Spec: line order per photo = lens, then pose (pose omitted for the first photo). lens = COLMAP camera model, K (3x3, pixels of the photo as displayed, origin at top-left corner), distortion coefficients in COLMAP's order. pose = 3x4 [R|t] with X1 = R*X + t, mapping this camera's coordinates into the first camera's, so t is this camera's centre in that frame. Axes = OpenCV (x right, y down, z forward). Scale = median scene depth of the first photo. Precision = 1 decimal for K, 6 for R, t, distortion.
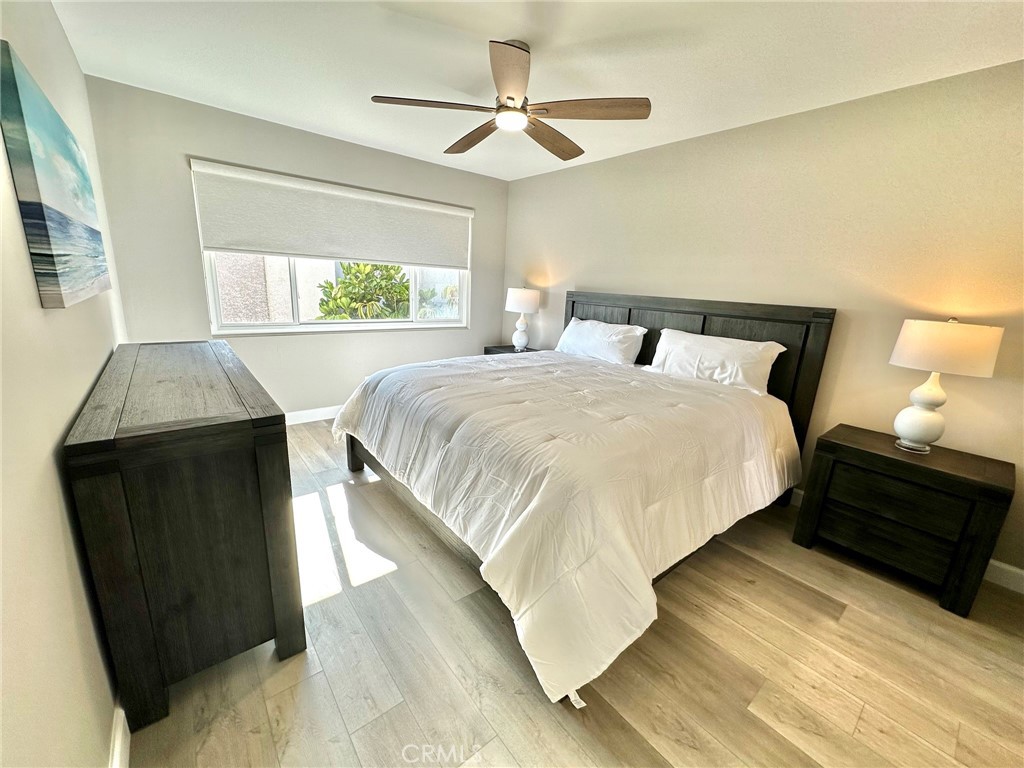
lens RADIAL K [[408.9, 0, 509.9], [0, 408.9, 383.1], [0, 0, 1]] dist [-0.000203, 0.000073]
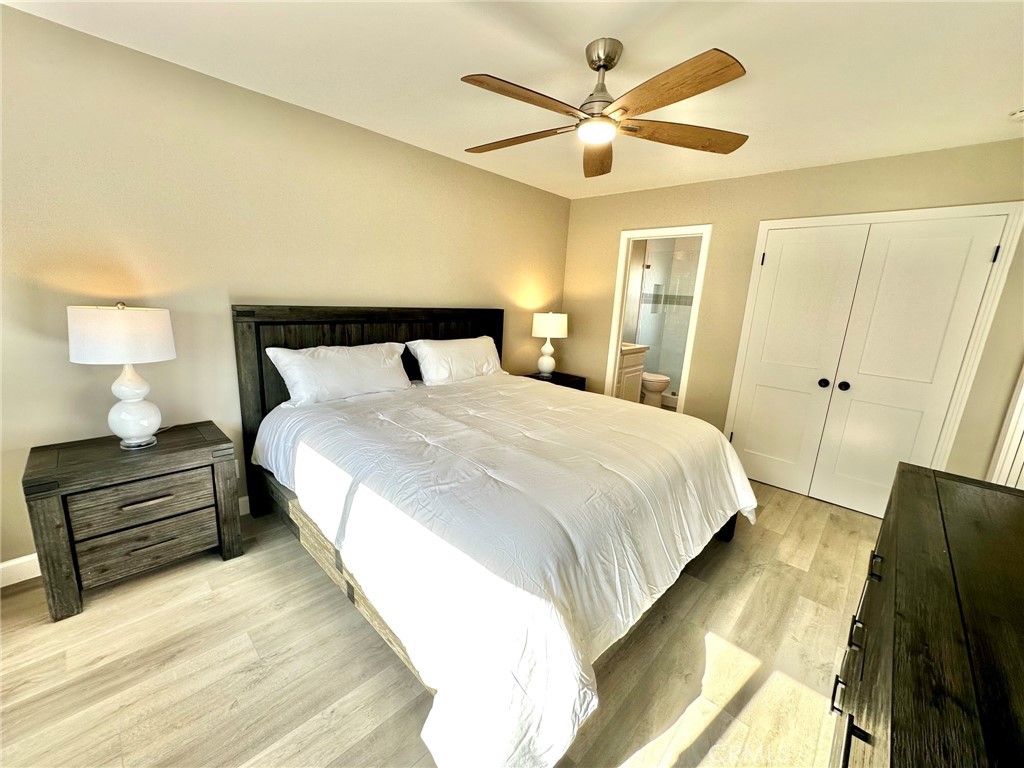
lens RADIAL K [[408.9, 0, 509.9], [0, 408.9, 383.1], [0, 0, 1]] dist [-0.000203, 0.000073]
pose [[-0.091574, -0.264822, 0.959939, -0.609577], [0.186786, 0.942311, 0.277777, -0.268443], [-0.978123, 0.204740, -0.036826, 0.847399]]
